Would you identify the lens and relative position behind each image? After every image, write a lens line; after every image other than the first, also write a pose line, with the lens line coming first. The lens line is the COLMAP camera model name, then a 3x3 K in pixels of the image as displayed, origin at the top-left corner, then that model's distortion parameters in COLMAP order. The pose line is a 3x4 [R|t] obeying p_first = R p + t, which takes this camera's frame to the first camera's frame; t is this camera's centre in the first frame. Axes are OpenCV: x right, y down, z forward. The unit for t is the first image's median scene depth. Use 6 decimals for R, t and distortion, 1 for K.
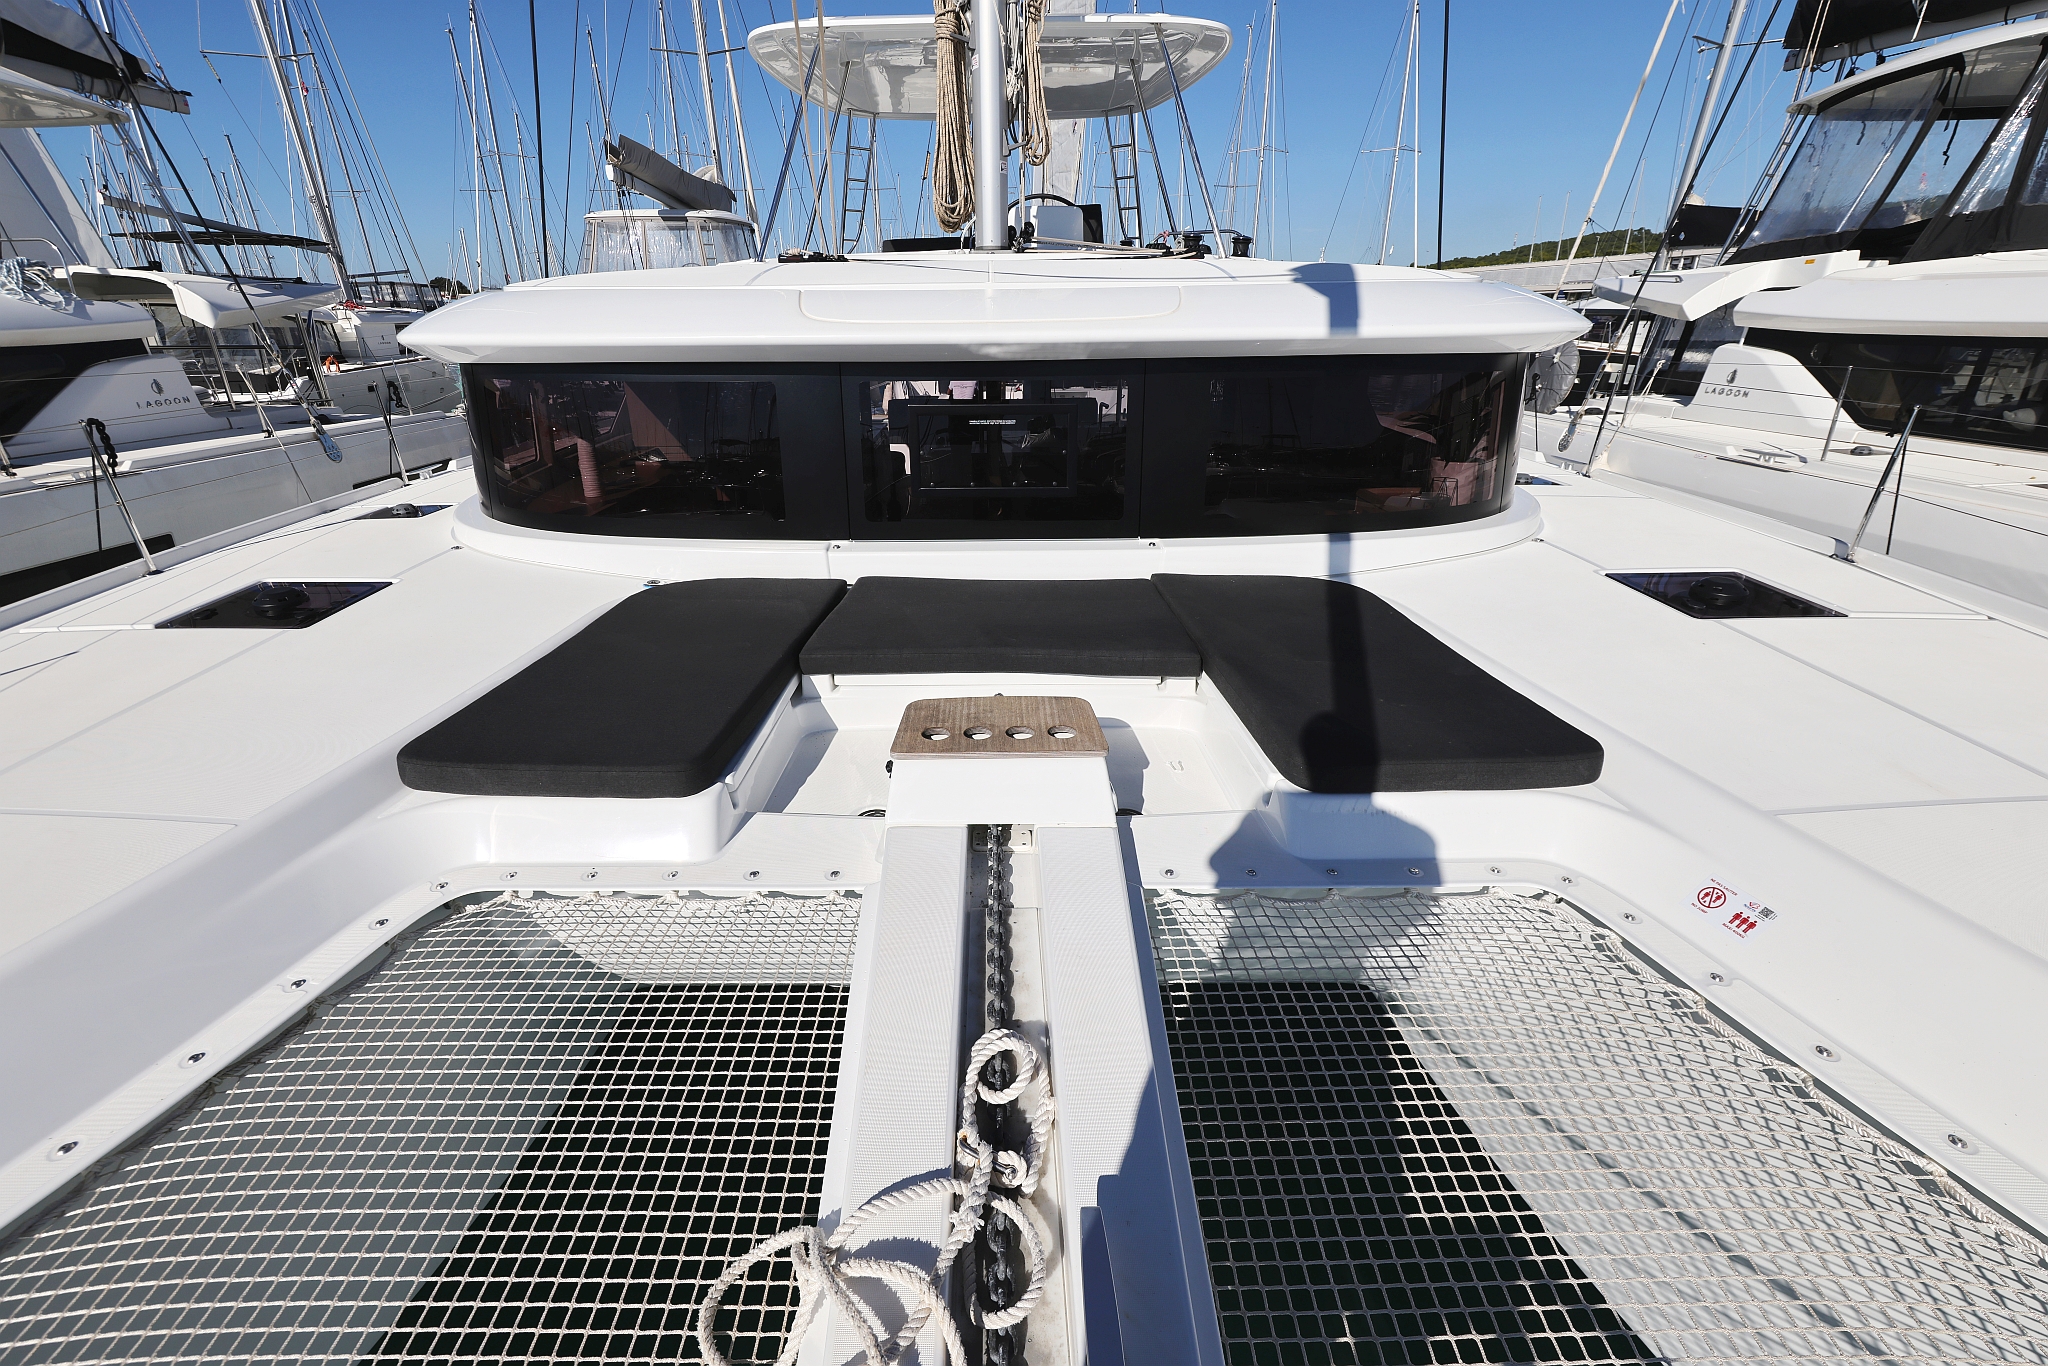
lens RADIAL K [[871.7, 0, 980.0], [0, 871.7, 714.5], [0, 0, 1]] dist [0.002348, -0.000730]
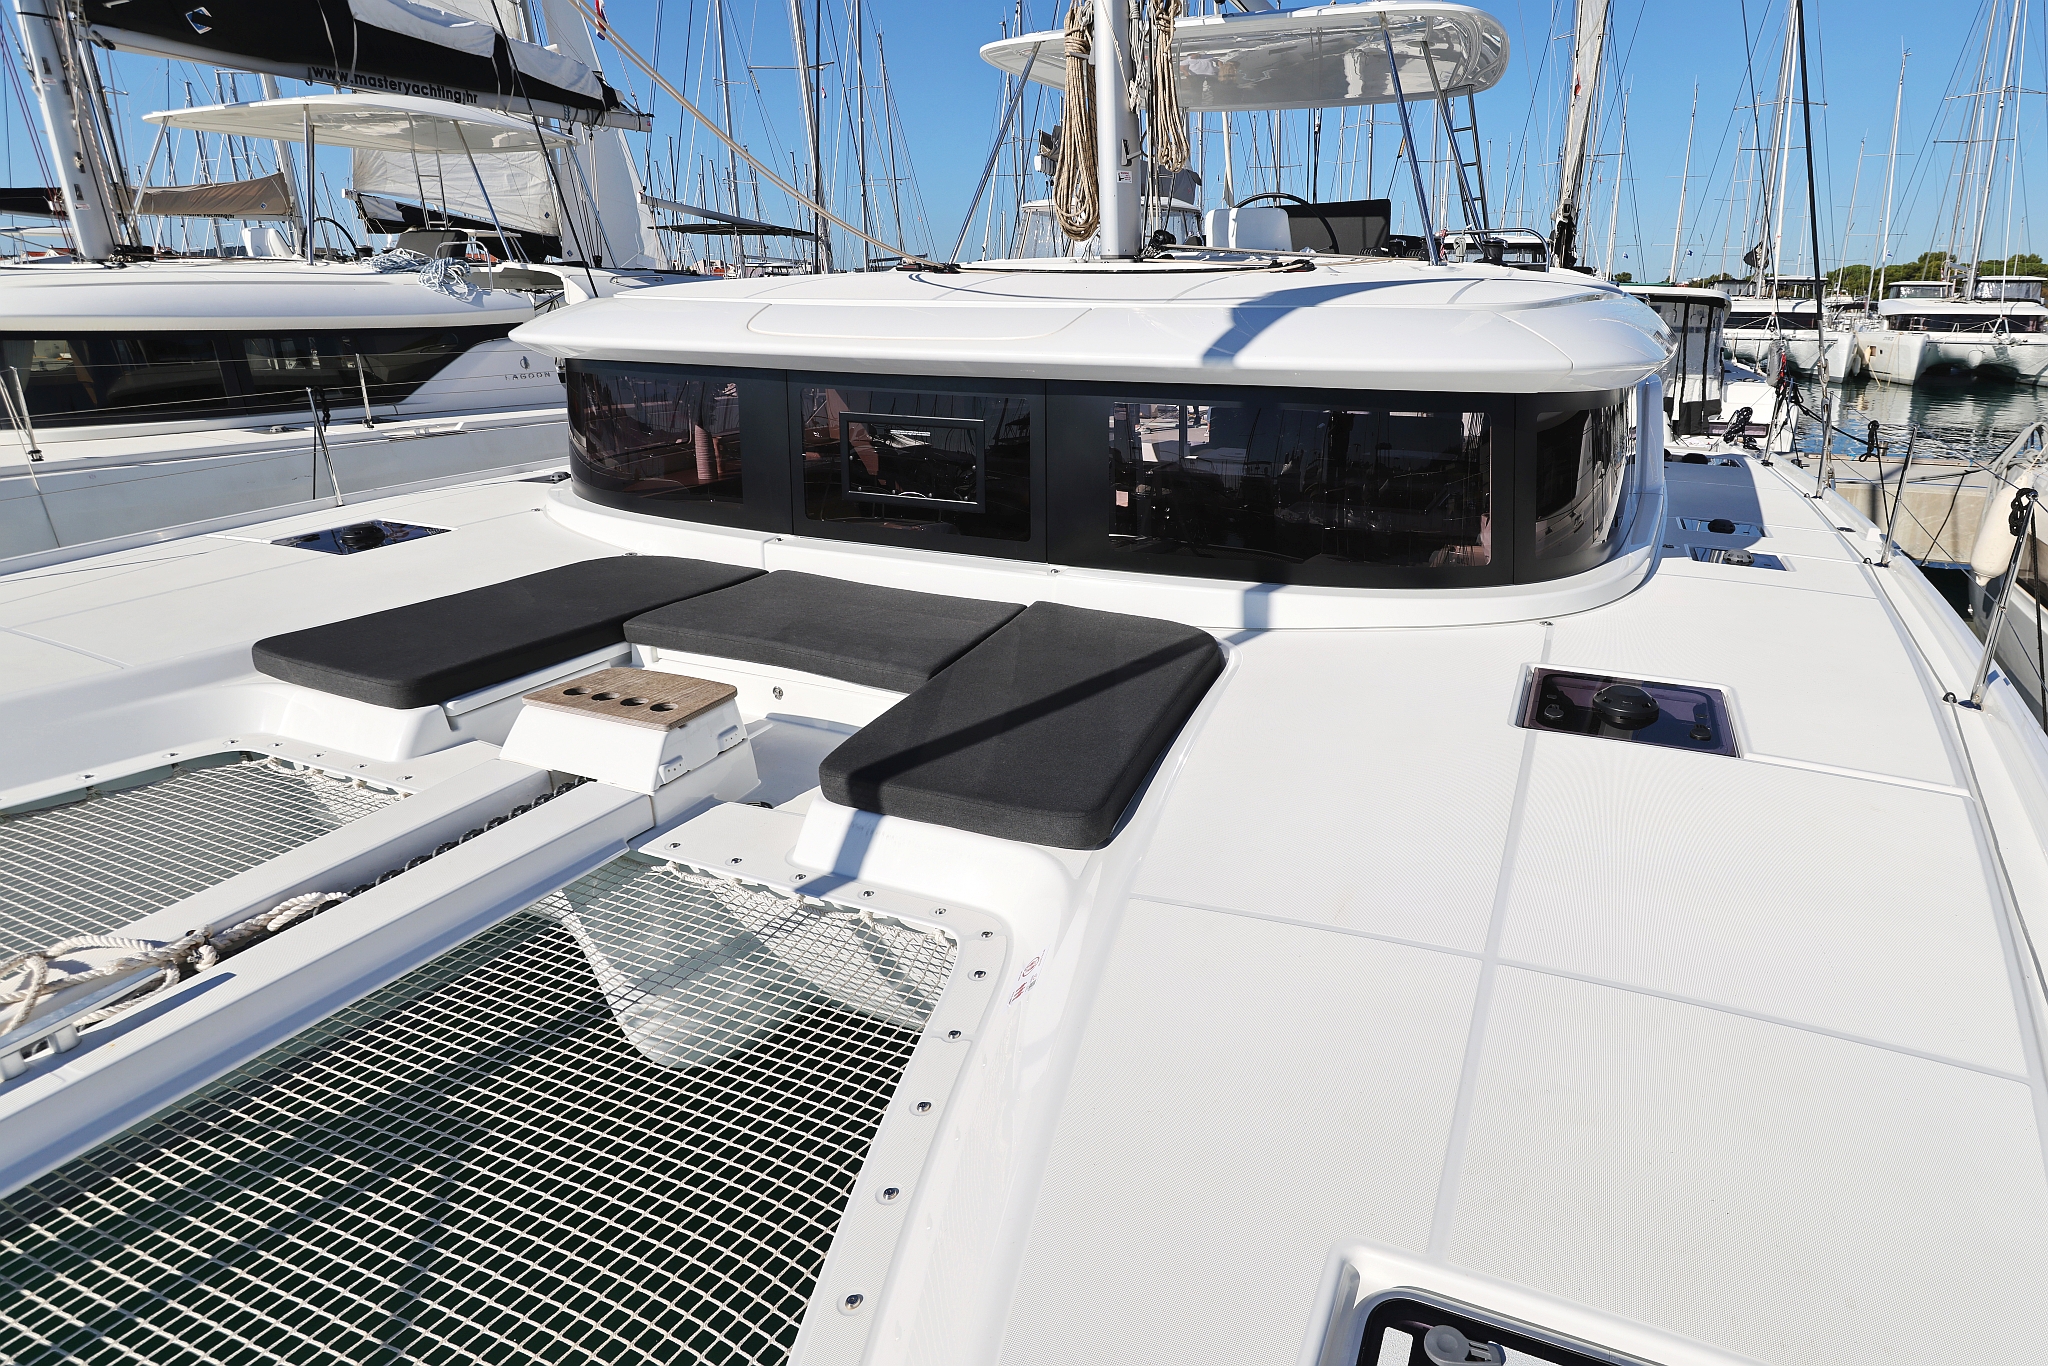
lens RADIAL K [[1111.1, 0, 1095.5], [0, 1111.1, 655.1], [0, 0, 1]] dist [-0.001249, -0.004199]
pose [[0.917069, 0.137077, -0.374426, 0.541496], [-0.181713, 0.979544, -0.086452, -0.010359], [0.354916, 0.147321, 0.923218, -0.045486]]
